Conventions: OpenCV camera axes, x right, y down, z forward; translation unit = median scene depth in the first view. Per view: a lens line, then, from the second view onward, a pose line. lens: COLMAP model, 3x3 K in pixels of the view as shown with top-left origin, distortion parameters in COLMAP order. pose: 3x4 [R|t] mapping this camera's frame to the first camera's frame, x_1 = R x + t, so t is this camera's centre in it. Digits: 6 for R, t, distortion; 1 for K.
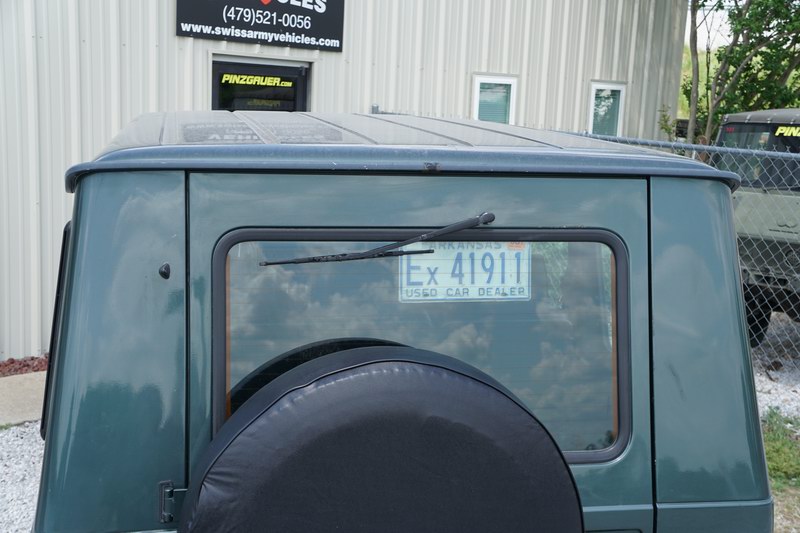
lens RADIAL K [[1051.0, 0, 400.0], [0, 1051.0, 266.5], [0, 0, 1]] dist [0.117435, -0.008298]
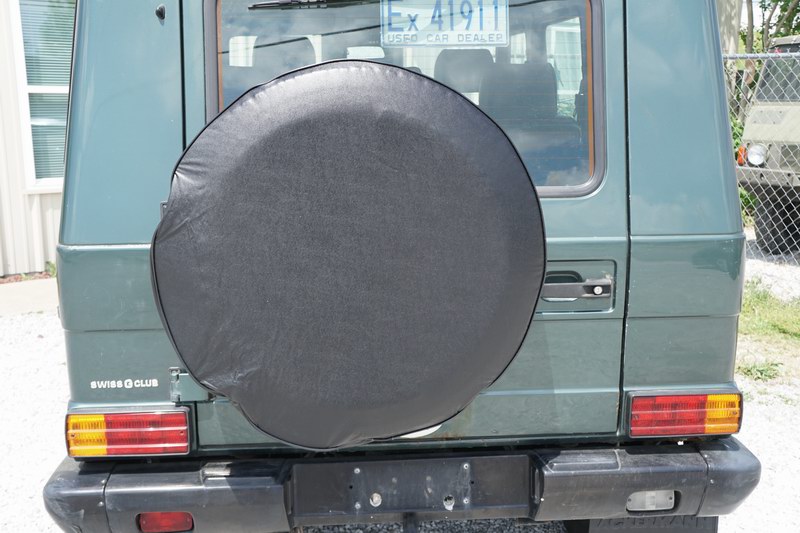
lens RADIAL K [[866.5, 0, 400.0], [0, 866.5, 266.5], [0, 0, 1]] dist [-0.037676, 0.243913]
pose [[0.991430, -0.010294, -0.130236, 0.128013], [0.014900, 0.999295, 0.034446, 0.223035], [0.129789, -0.036091, 0.990885, 0.121668]]
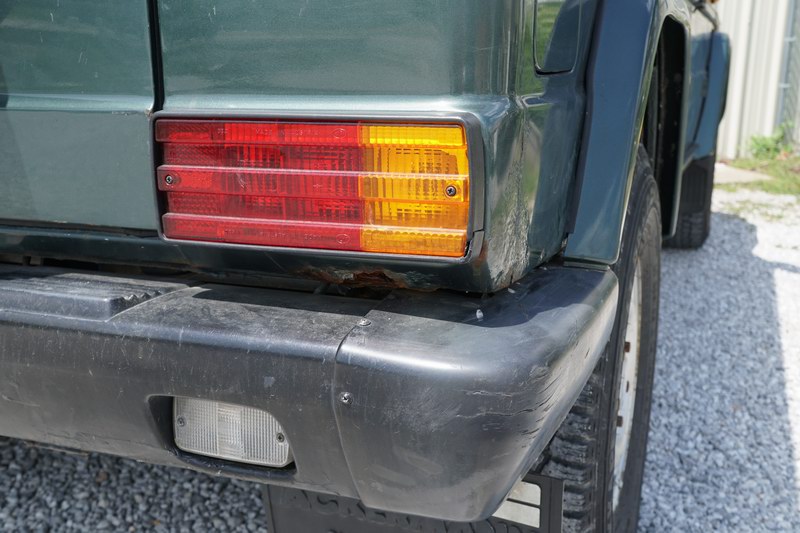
lens RADIAL K [[866.5, 0, 400.0], [0, 866.5, 266.5], [0, 0, 1]] dist [-0.037676, 0.243913]
pose [[0.834942, 0.082421, -0.544130, 0.491240], [-0.060029, 0.996462, 0.058825, 0.420181], [0.547053, -0.016452, 0.836936, 0.817188]]
